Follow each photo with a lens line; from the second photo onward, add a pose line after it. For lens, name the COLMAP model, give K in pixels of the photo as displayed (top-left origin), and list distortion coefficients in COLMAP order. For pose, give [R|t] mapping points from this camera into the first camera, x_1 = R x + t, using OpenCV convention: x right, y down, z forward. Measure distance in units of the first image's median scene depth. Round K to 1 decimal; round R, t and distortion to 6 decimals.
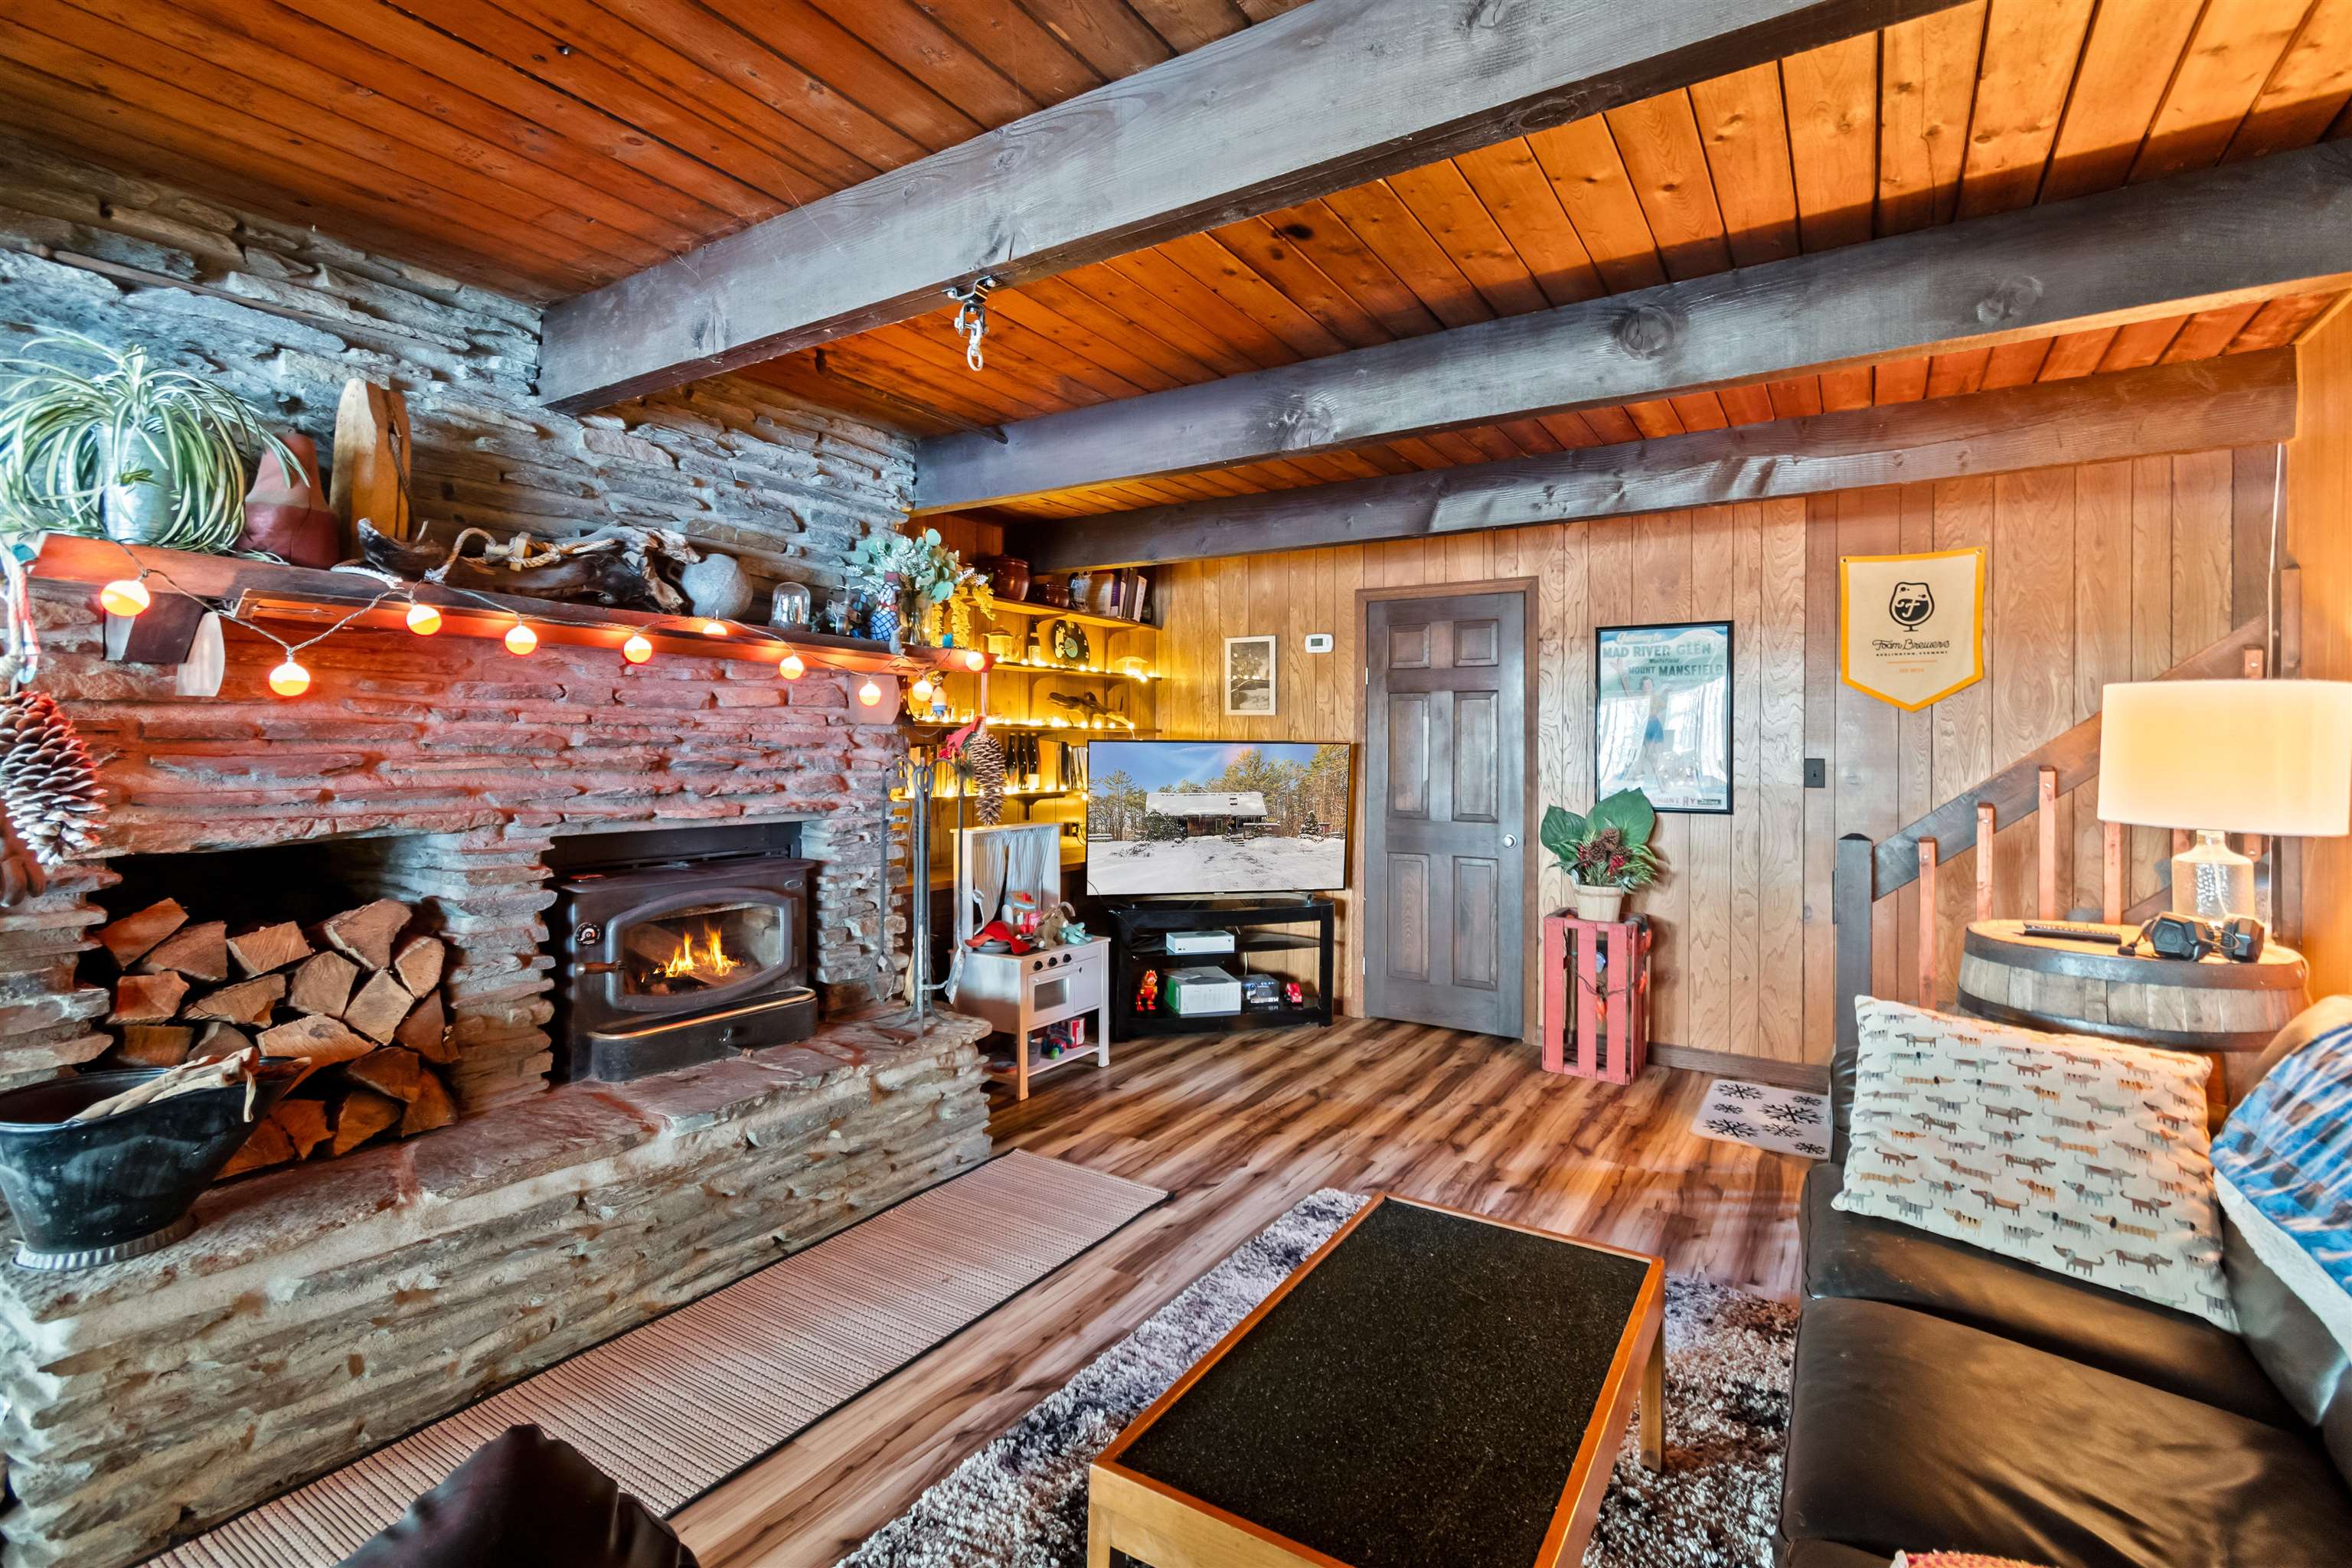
lens RADIAL K [[1068.3, 0, 1154.3], [0, 1068.3, 764.6], [0, 0, 1]] dist [0.004922, -0.002296]
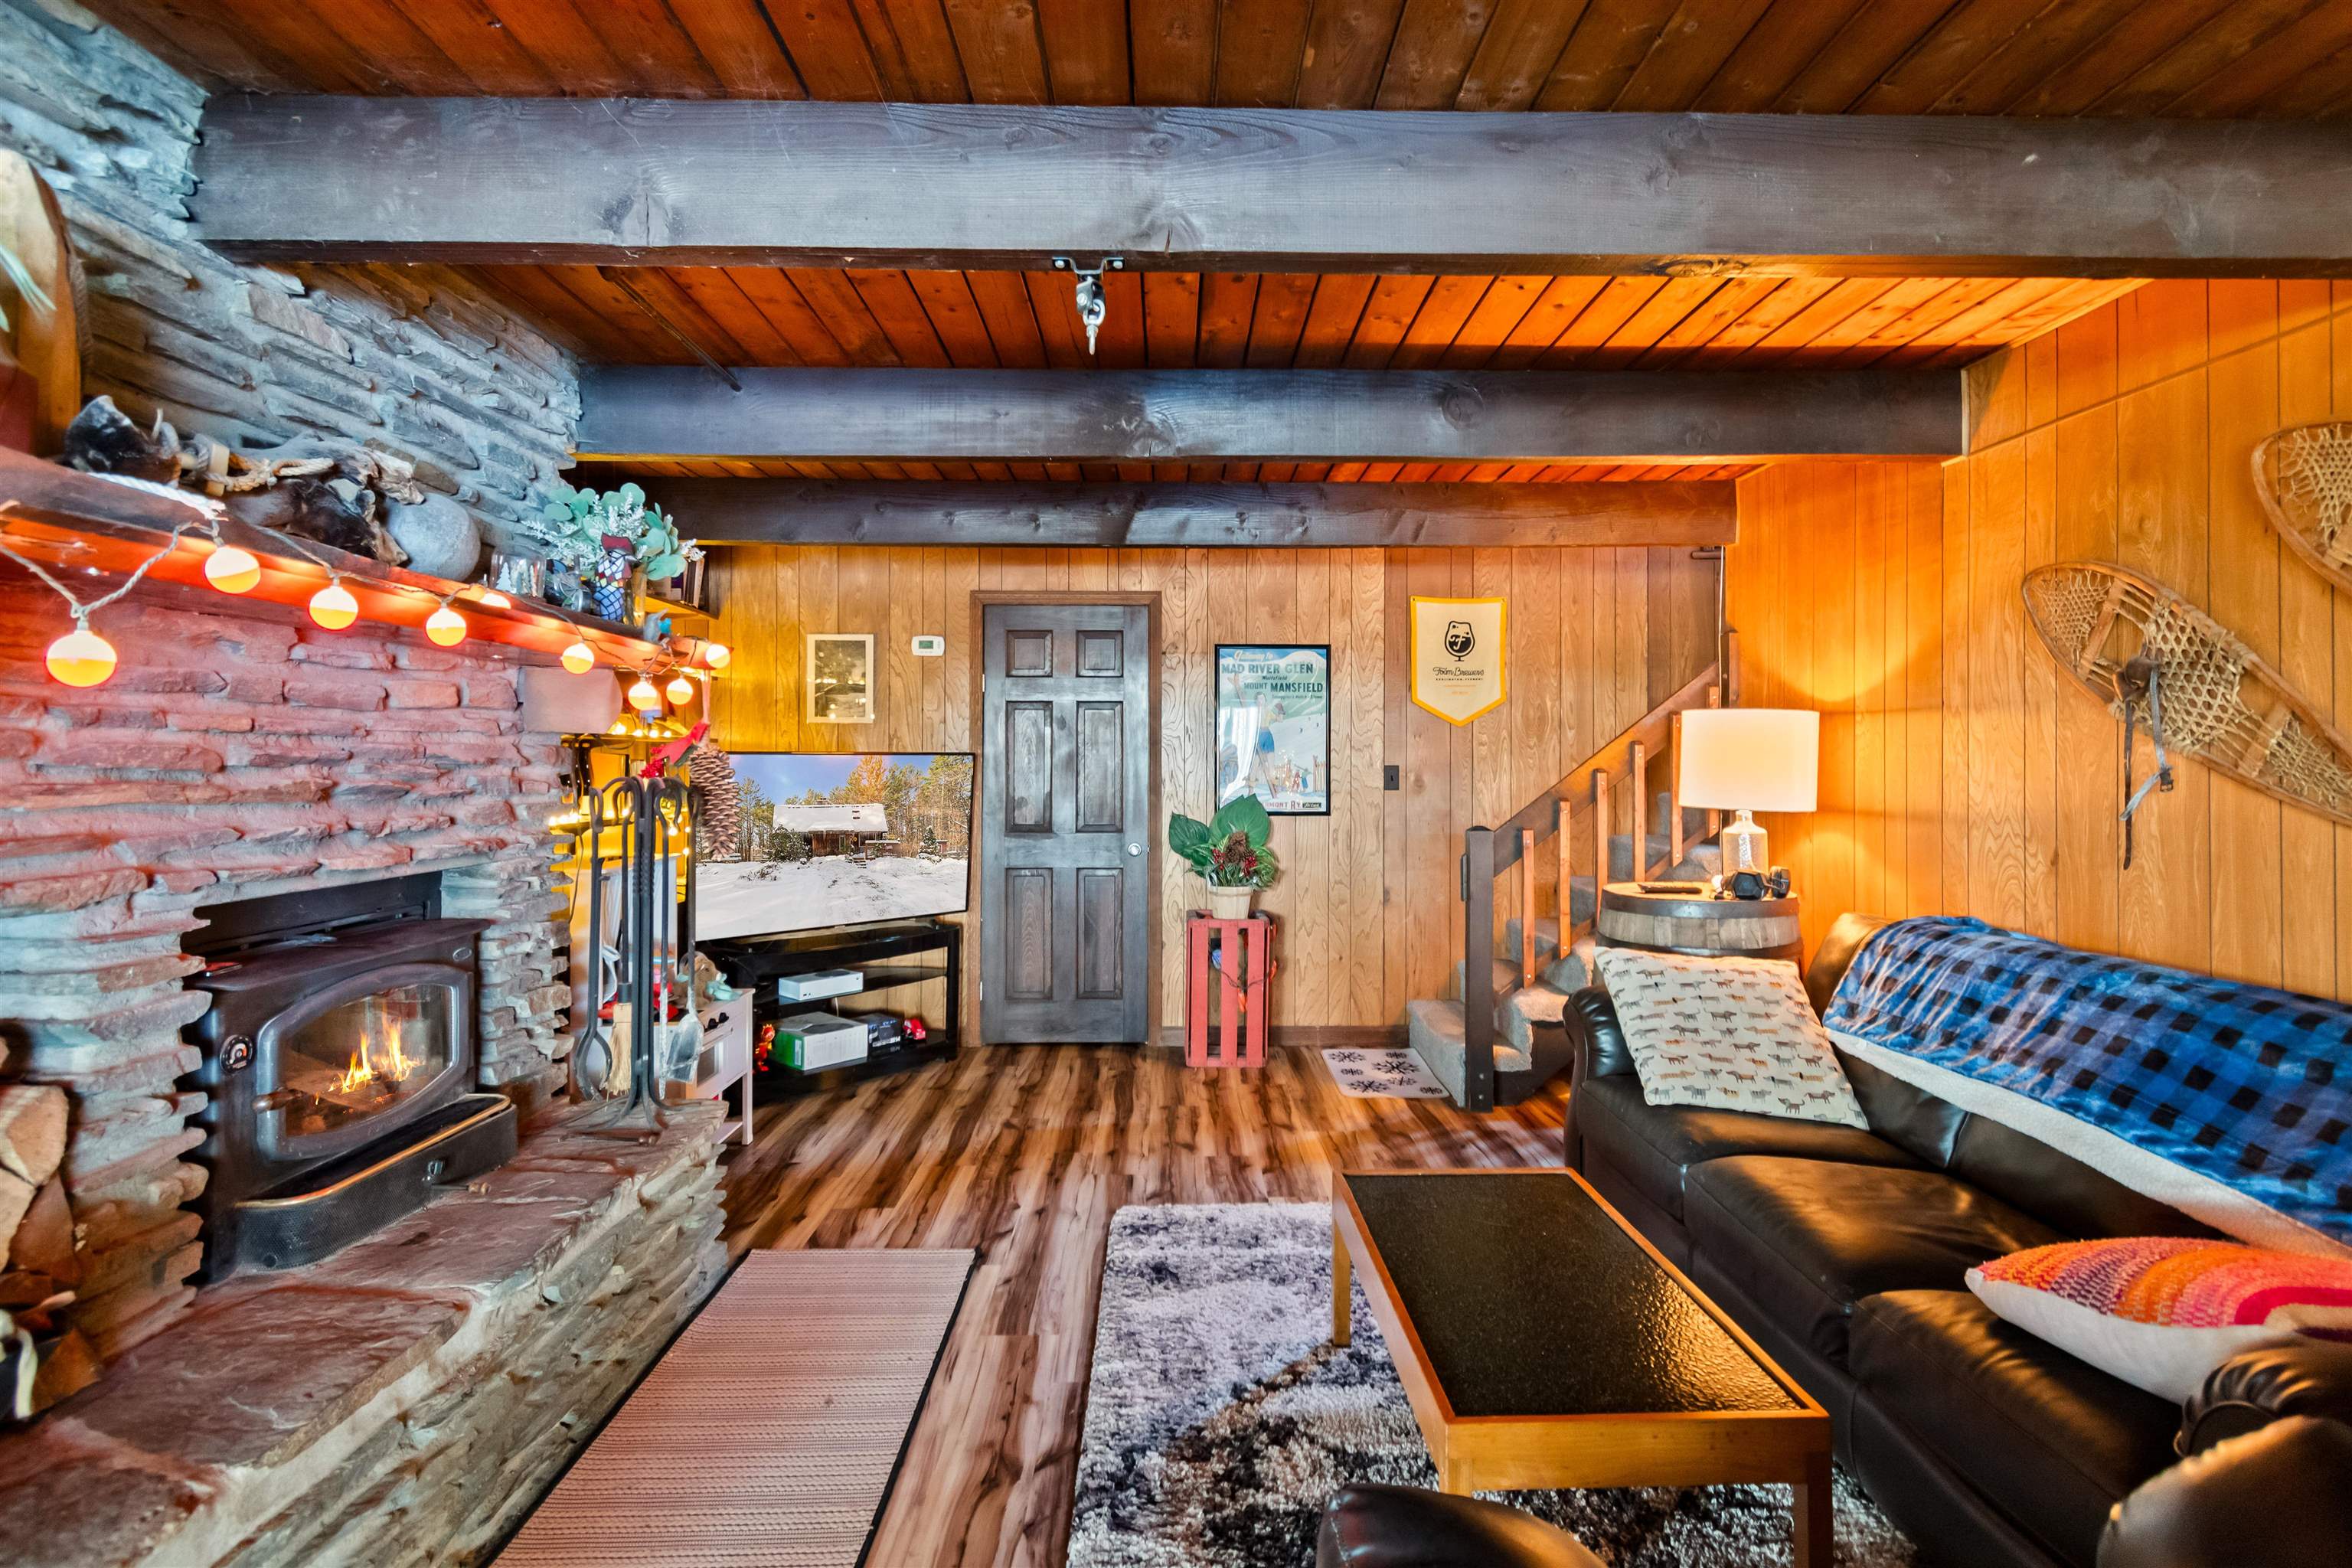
lens RADIAL K [[1185.0, 0, 1163.7], [0, 1185.0, 776.4], [0, 0, 1]] dist [0.002759, -0.003755]
pose [[0.830081, -0.016078, 0.557410, -0.426049], [0.016166, 0.999858, 0.004765, -0.004839], [-0.557408, 0.005056, 0.830223, 0.073473]]
